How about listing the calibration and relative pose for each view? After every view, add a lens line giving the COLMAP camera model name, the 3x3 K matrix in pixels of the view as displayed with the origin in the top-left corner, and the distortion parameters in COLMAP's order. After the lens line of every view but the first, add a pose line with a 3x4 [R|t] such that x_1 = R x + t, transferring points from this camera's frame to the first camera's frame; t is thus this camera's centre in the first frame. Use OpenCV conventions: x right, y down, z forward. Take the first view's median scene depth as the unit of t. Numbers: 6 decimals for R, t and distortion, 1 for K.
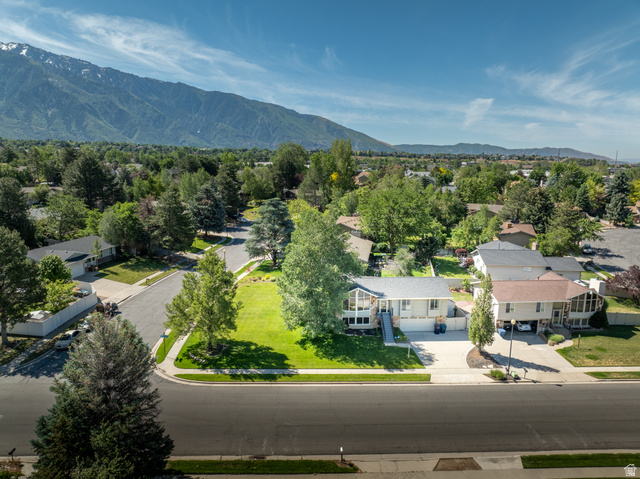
lens RADIAL K [[450.1, 0, 319.7], [0, 450.1, 240.6], [0, 0, 1]] dist [-0.041511, 0.011971]
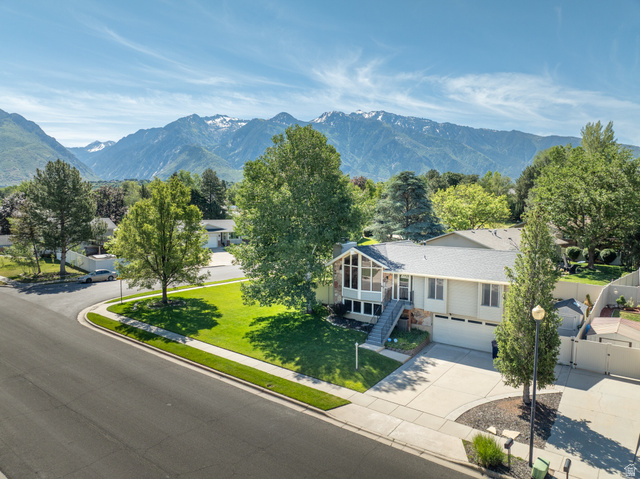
lens RADIAL K [[450.6, 0, 318.8], [0, 450.6, 240.4], [0, 0, 1]] dist [-0.043413, 0.005947]
pose [[0.764081, 0.047778, -0.643349, 0.442948], [-0.116210, 0.991134, -0.064412, 0.141279], [0.634567, 0.123979, 0.762859, 0.514961]]
